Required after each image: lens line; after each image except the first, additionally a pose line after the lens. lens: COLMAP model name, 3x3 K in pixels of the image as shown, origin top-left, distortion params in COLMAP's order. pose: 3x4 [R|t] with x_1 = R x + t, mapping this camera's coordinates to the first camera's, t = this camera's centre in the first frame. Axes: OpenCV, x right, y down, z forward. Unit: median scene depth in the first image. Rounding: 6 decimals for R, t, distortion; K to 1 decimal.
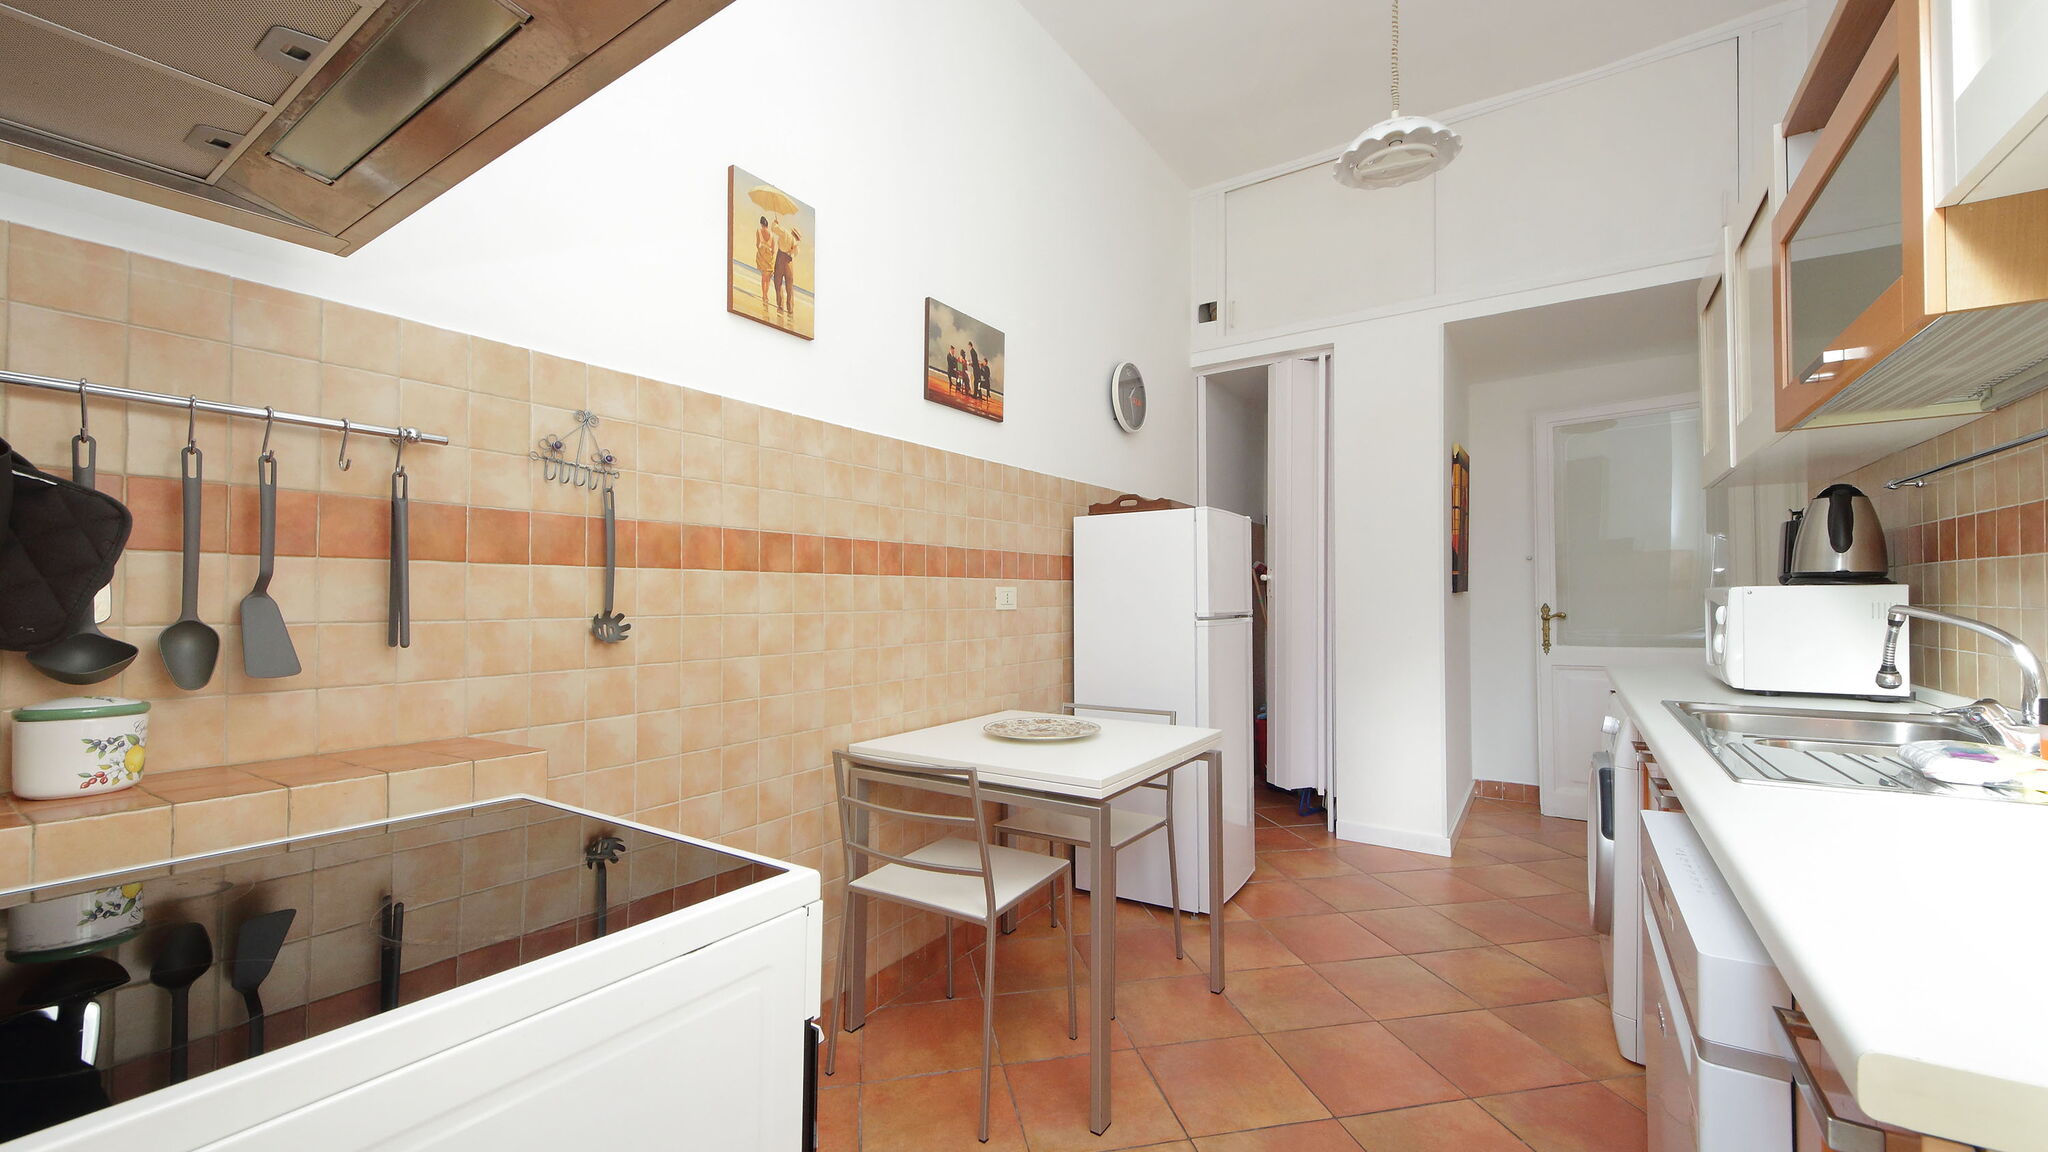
lens RADIAL K [[788.5, 0, 1020.6], [0, 788.5, 591.6], [0, 0, 1]] dist [0.017080, -0.005091]
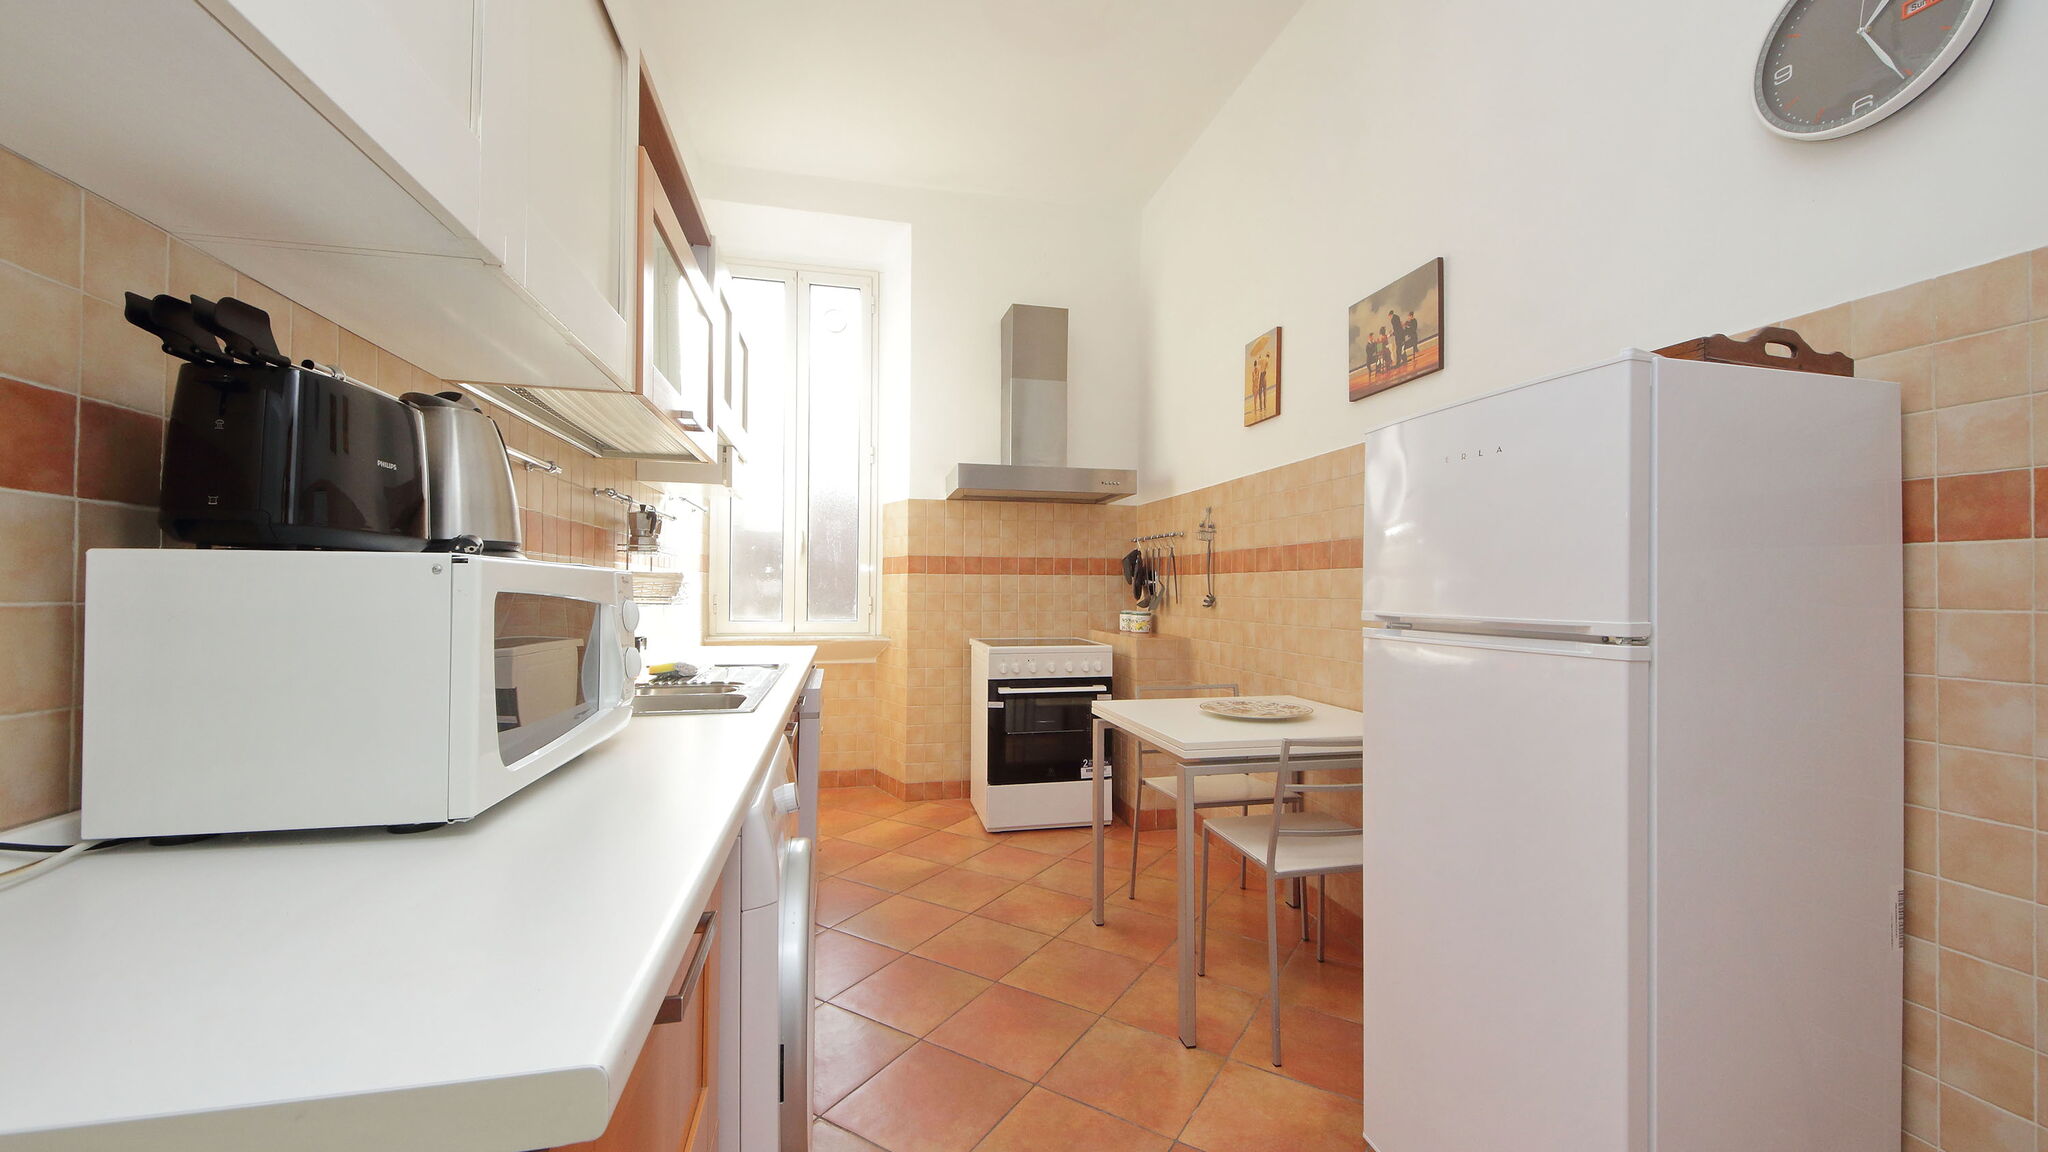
lens RADIAL K [[803.2, 0, 995.9], [0, 803.2, 570.8], [0, 0, 1]] dist [-0.012755, -0.000583]
pose [[-0.716871, -0.019801, -0.696924, 1.107965], [-0.000464, 0.999610, -0.027923, 0.017176], [0.697206, -0.019694, -0.716601, 1.627357]]
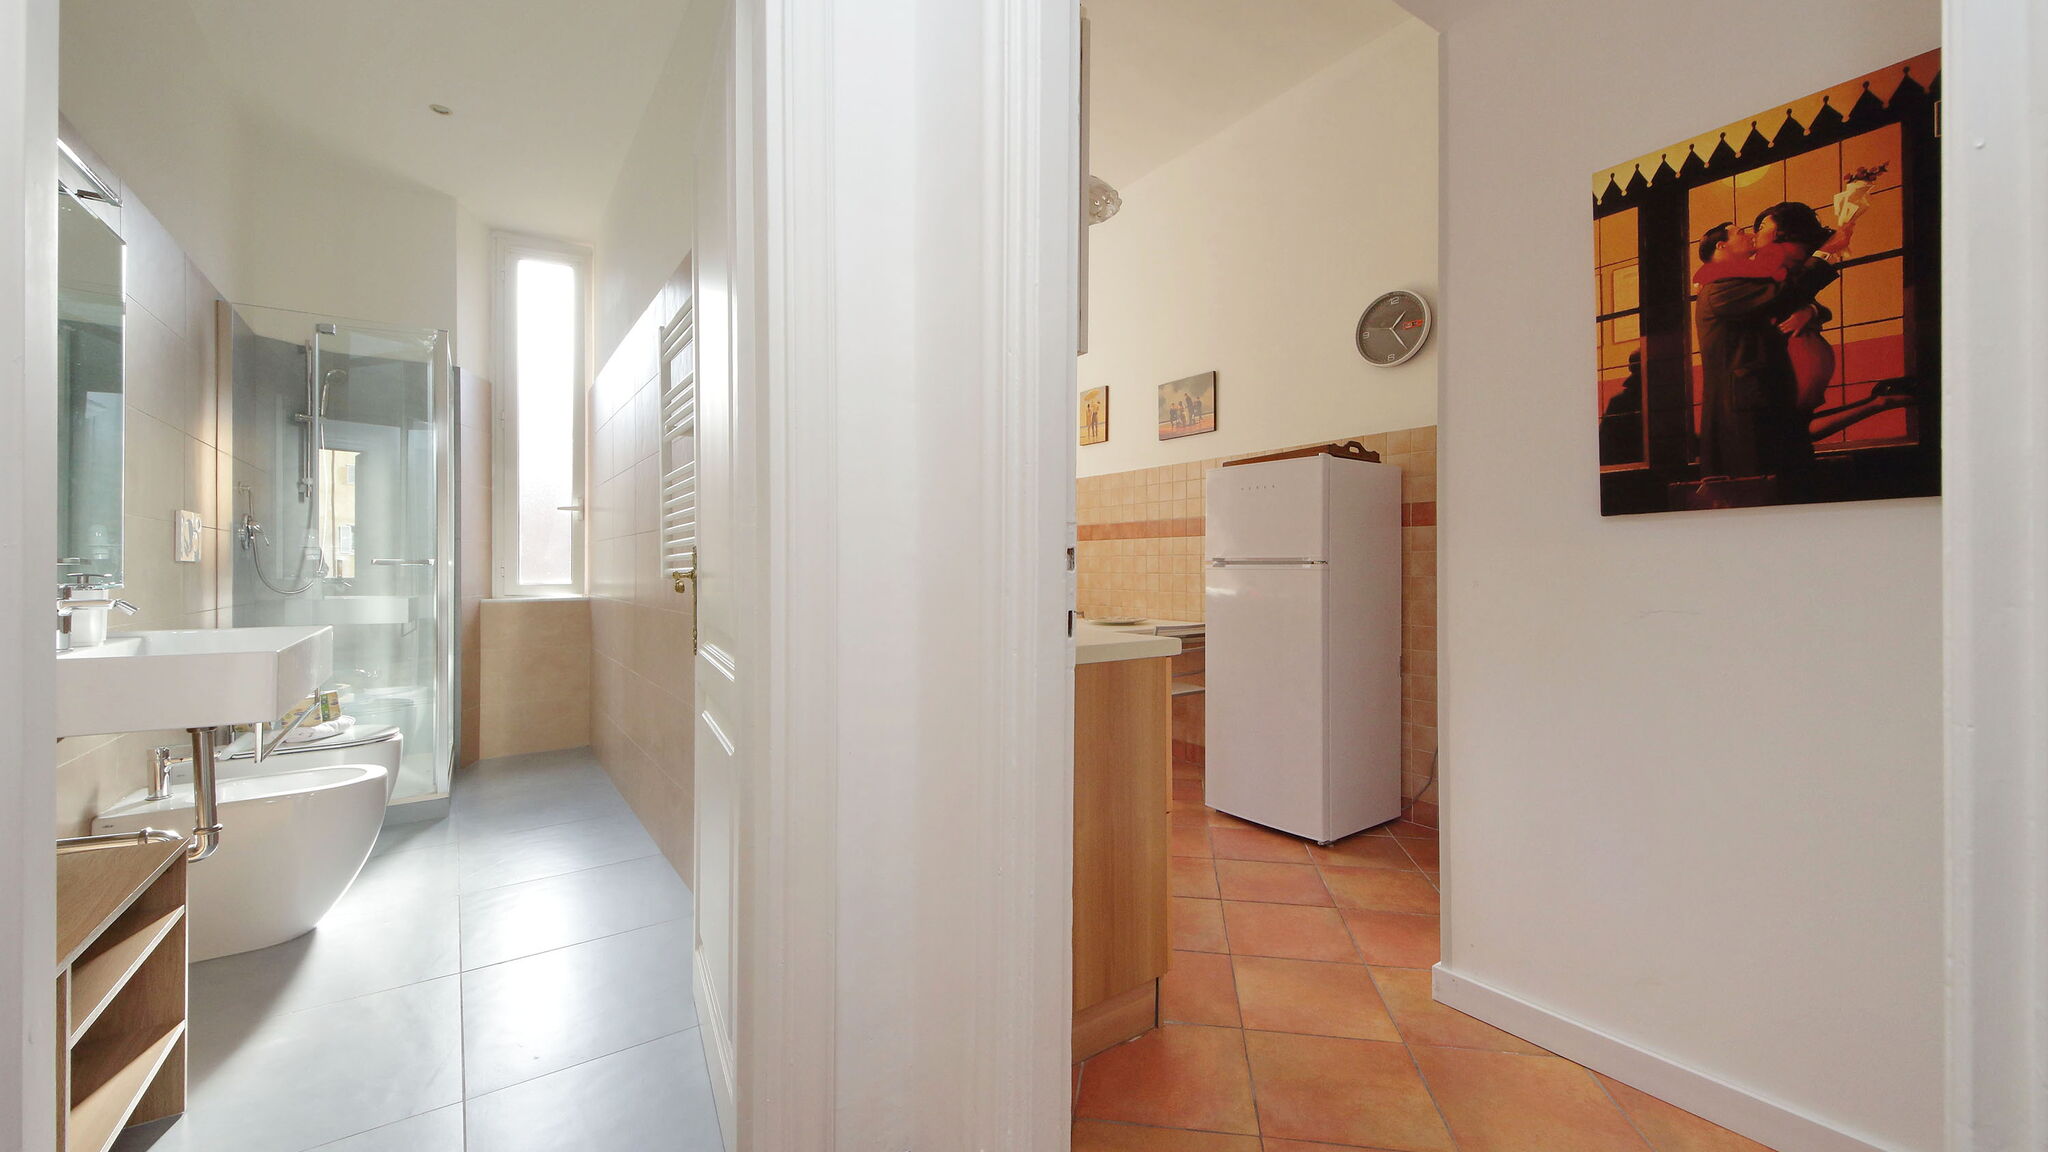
lens RADIAL K [[788.5, 0, 1027.4], [0, 788.5, 539.4], [0, 0, 1]] dist [0.017080, -0.005091]
pose [[-0.364884, -0.031678, -0.930514, 1.919921], [0.005814, 0.999324, -0.036301, 0.057007], [0.931035, -0.018656, -0.364453, 1.560665]]
